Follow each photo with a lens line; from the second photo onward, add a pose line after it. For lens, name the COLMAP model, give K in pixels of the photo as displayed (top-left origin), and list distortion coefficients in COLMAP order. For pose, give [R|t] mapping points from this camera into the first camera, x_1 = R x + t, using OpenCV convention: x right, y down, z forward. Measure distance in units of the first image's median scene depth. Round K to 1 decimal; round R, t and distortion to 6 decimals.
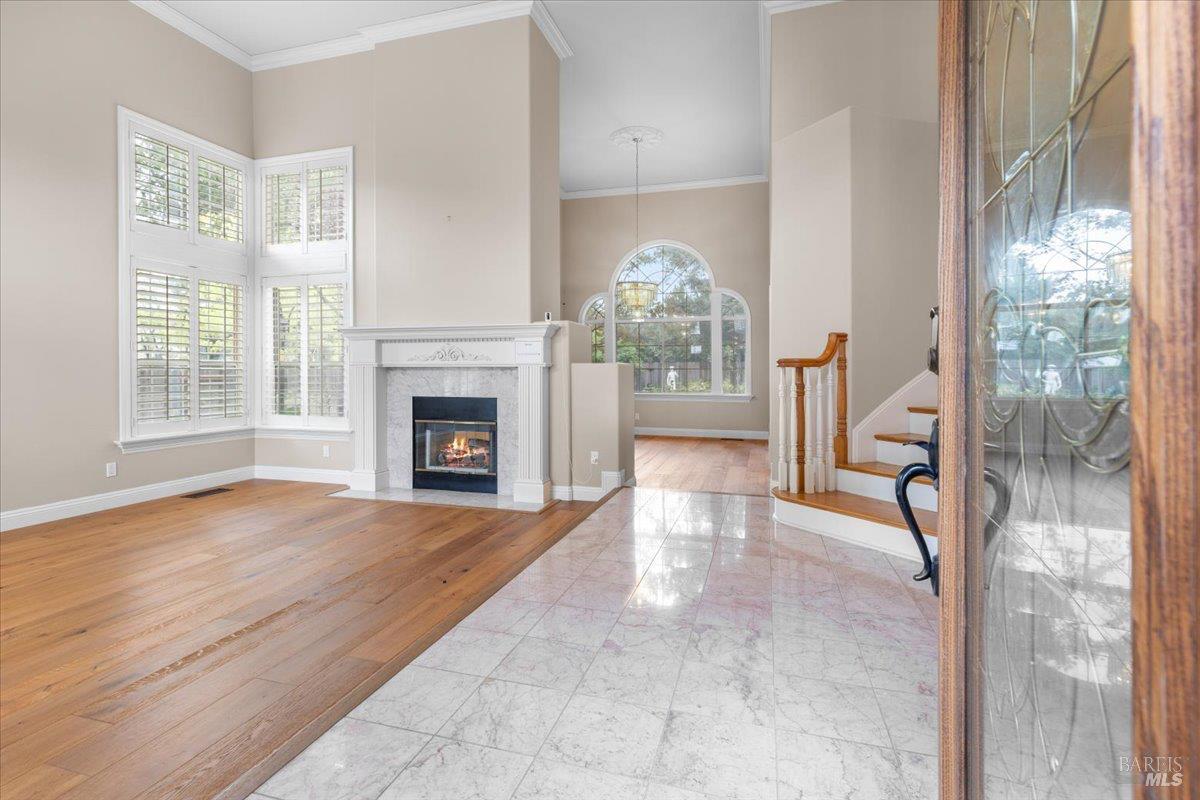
lens RADIAL K [[560.4, 0, 603.1], [0, 560.4, 376.4], [0, 0, 1]] dist [-0.001250, -0.000268]
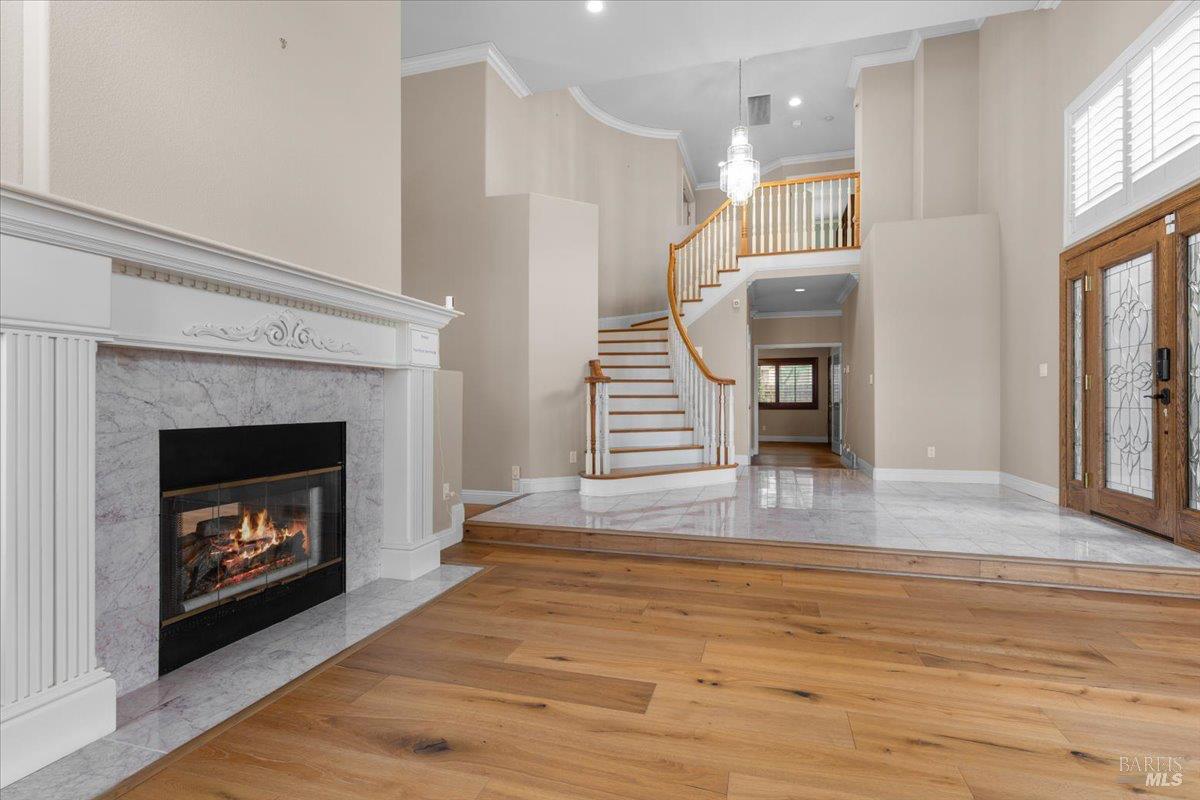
lens RADIAL K [[560.4, 0, 621.0], [0, 560.4, 405.0], [0, 0, 1]] dist [-0.001250, -0.000268]
pose [[-0.017802, -0.007255, 0.999815, -0.729143], [0.014022, 0.999874, 0.007505, 0.020803], [-0.999743, 0.014153, -0.017698, 0.708841]]
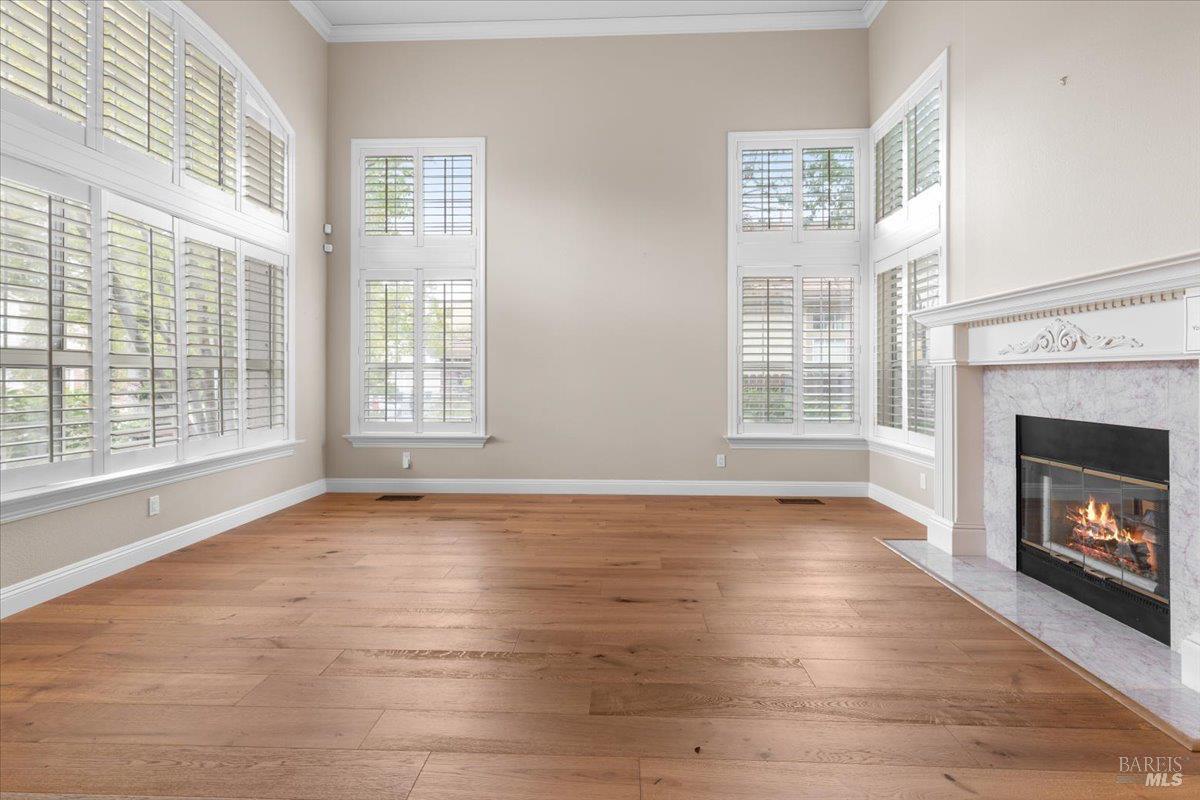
lens RADIAL K [[560.4, 0, 604.7], [0, 560.4, 376.6], [0, 0, 1]] dist [-0.001250, -0.000268]
pose [[0.237735, 0.002751, -0.971326, 0.132183], [-0.010404, 0.999946, 0.000286, 0.000147], [0.971274, 0.010037, 0.237751, 0.443275]]
